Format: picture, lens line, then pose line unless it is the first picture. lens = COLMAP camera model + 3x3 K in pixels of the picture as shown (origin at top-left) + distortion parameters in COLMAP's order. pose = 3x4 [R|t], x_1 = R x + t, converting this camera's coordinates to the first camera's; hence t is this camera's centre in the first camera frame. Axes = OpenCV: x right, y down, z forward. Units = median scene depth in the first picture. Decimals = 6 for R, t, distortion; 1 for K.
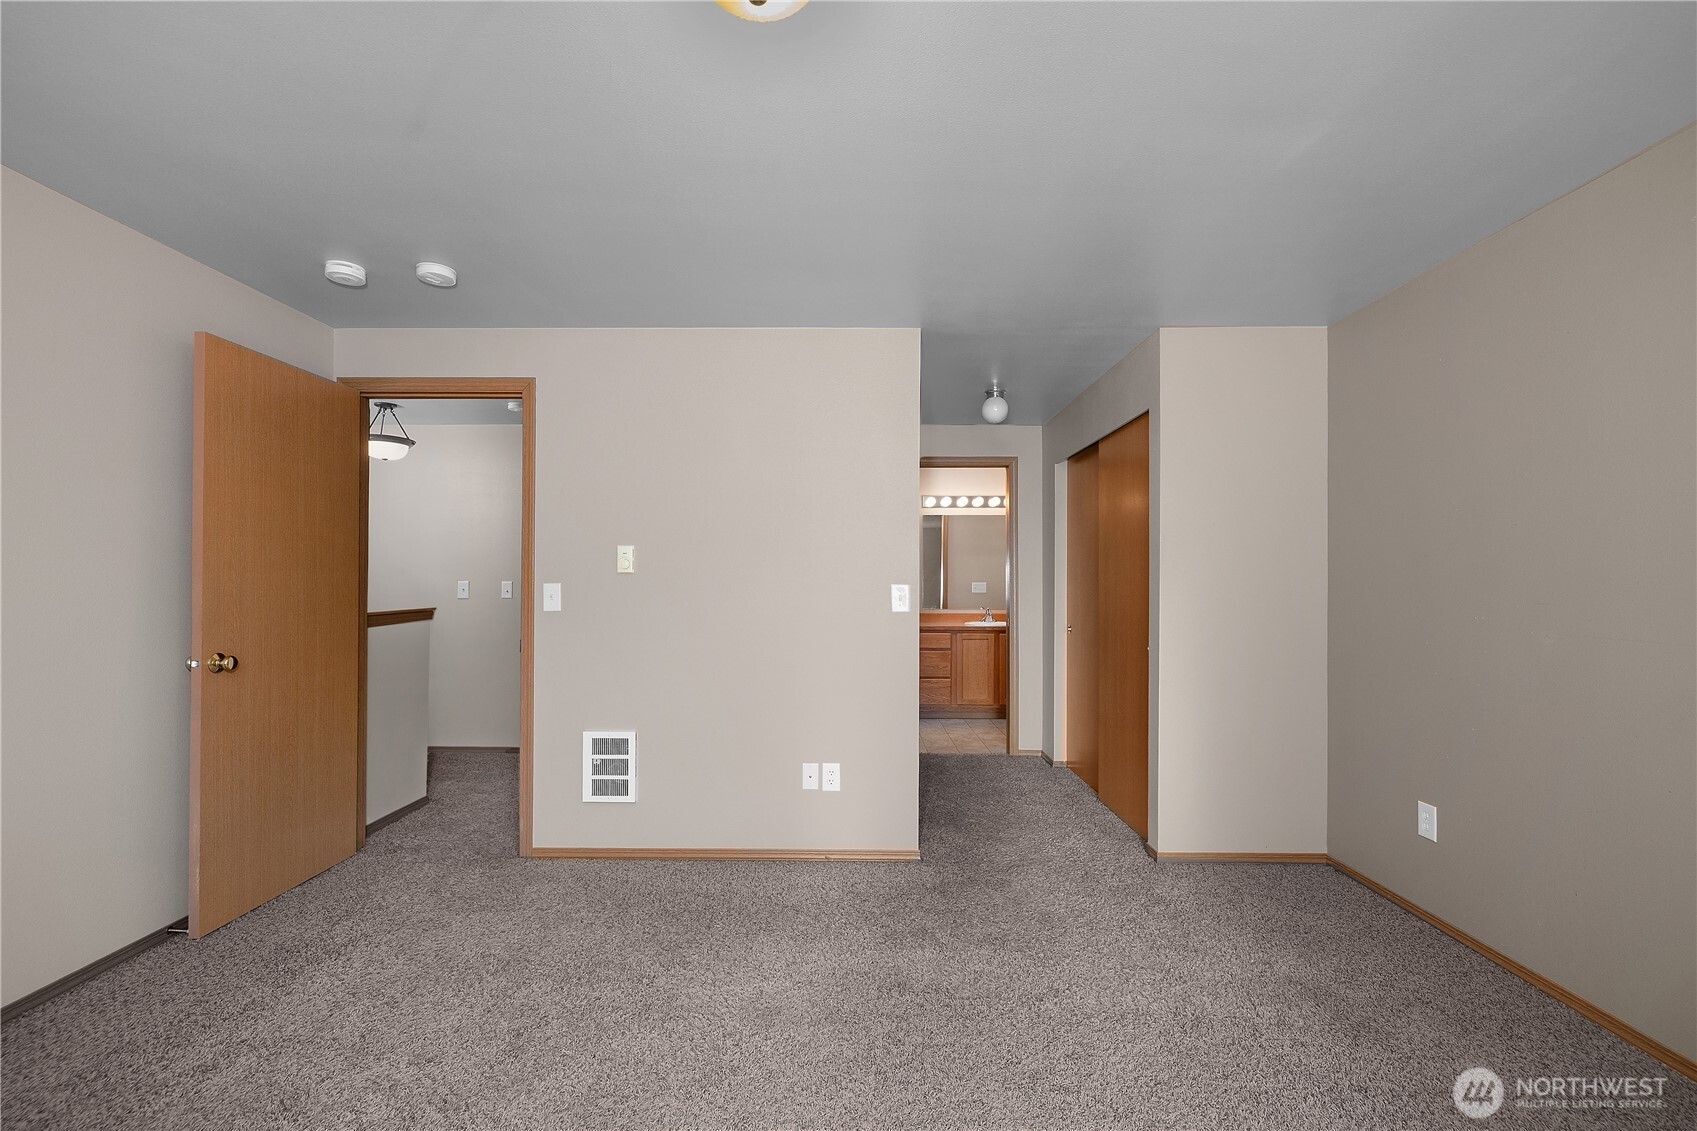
lens RADIAL K [[730.9, 0, 848.1], [0, 730.9, 571.6], [0, 0, 1]] dist [0.000689, 0.000538]
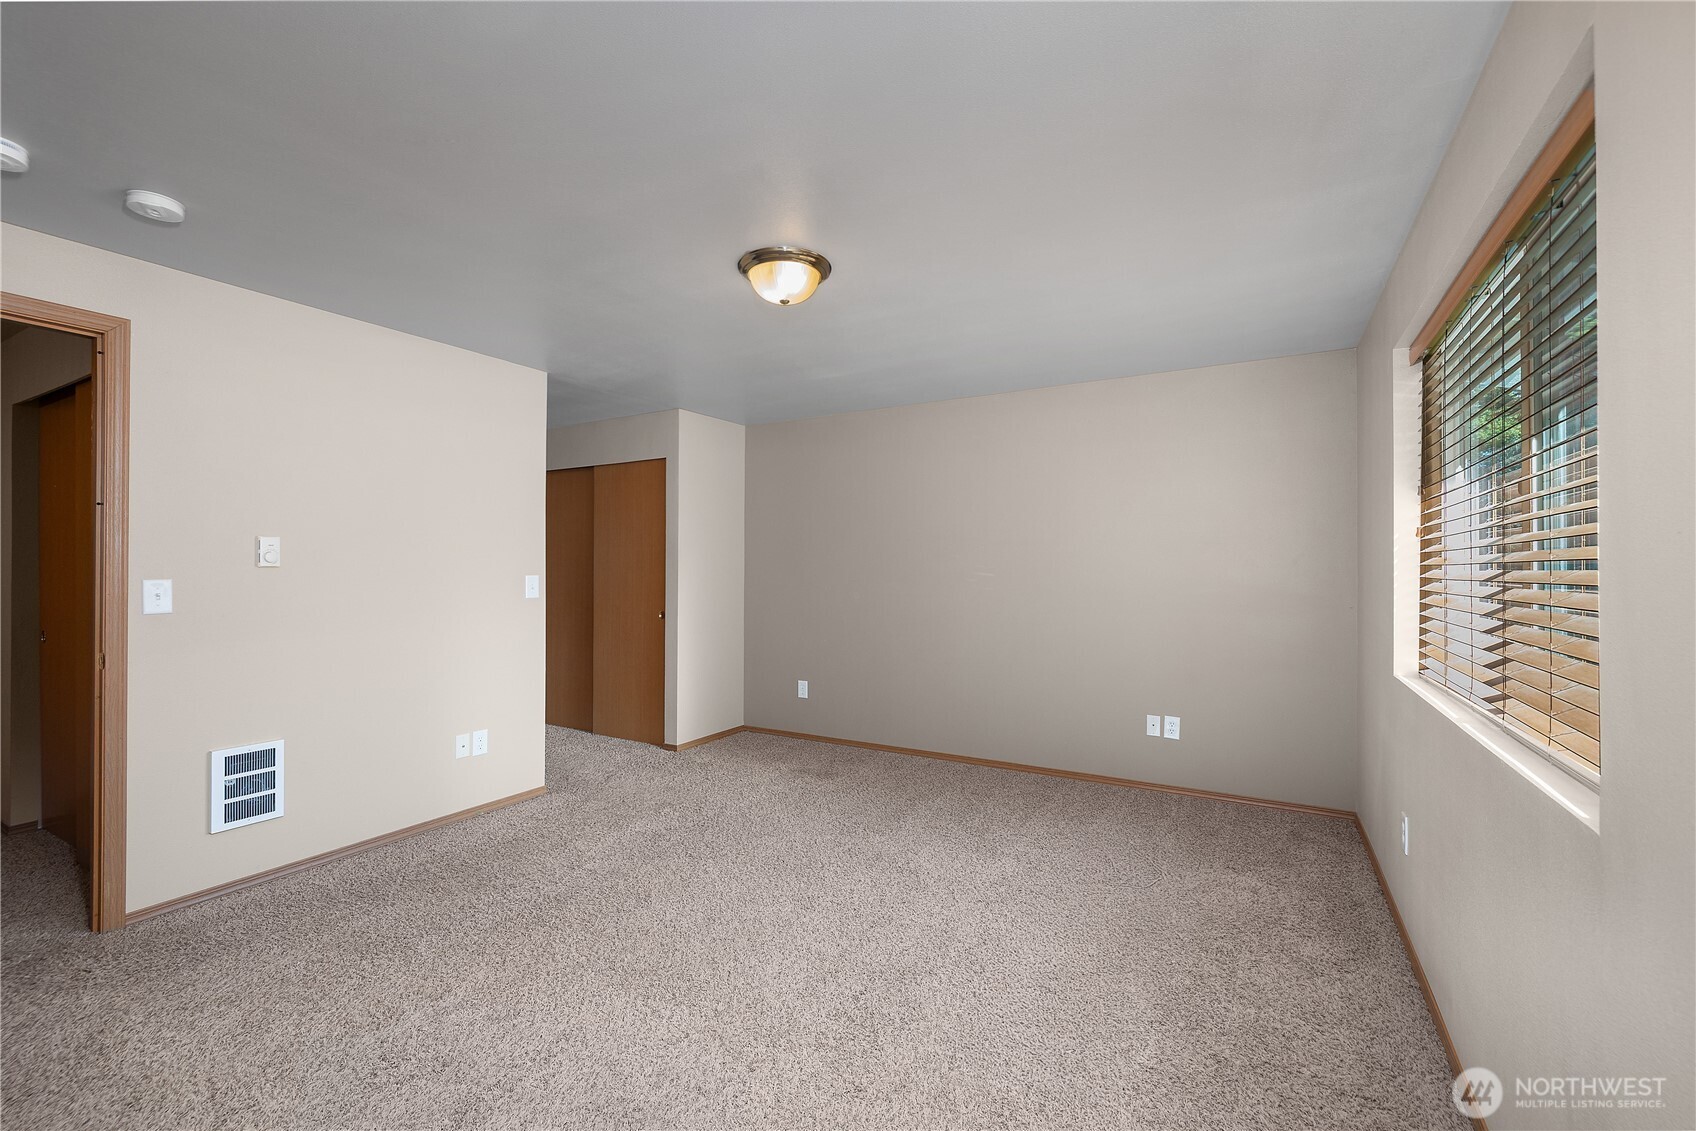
lens RADIAL K [[730.5, 0, 842.7], [0, 730.5, 564.8], [0, 0, 1]] dist [0.000689, 0.000538]
pose [[0.483516, 0.000570, 0.875335, -0.757308], [-0.006516, 0.999974, 0.002948, -0.007508], [-0.875311, -0.007129, 0.483507, -0.059222]]
